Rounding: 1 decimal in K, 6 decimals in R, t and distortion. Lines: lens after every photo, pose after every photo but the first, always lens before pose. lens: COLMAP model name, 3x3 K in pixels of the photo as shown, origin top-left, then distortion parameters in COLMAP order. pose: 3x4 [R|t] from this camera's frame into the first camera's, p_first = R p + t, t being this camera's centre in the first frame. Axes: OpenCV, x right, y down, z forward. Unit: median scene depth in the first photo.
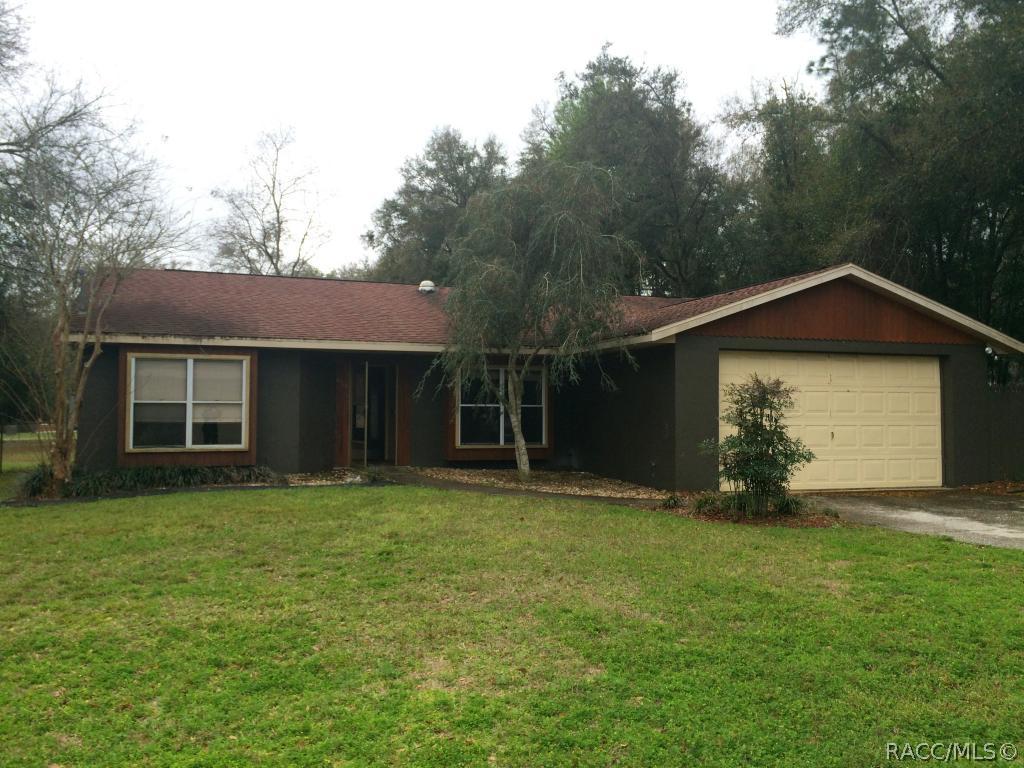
lens RADIAL K [[859.8, 0, 512.0], [0, 859.8, 384.0], [0, 0, 1]] dist [0.005927, 0.001295]
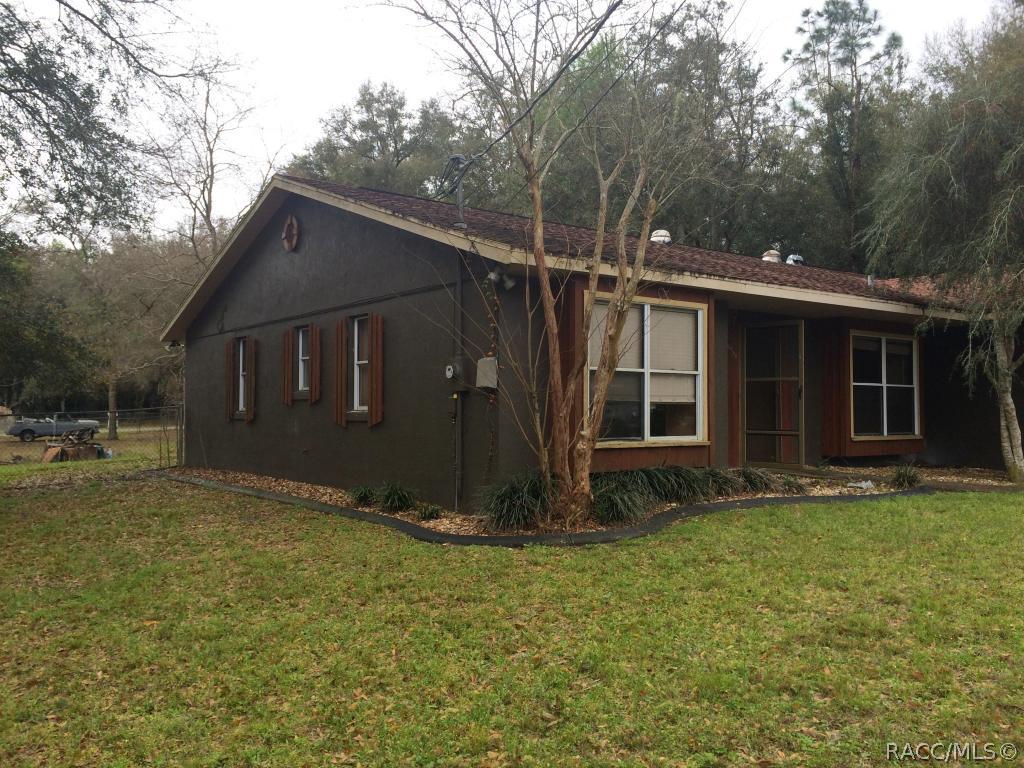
lens RADIAL K [[871.5, 0, 512.0], [0, 871.5, 384.0], [0, 0, 1]] dist [-0.002022, -0.000789]
pose [[0.946912, 0.007431, 0.321408, -0.667783], [-0.006277, 0.999970, -0.004627, 0.033933], [-0.321432, 0.002364, 0.946930, 0.404416]]
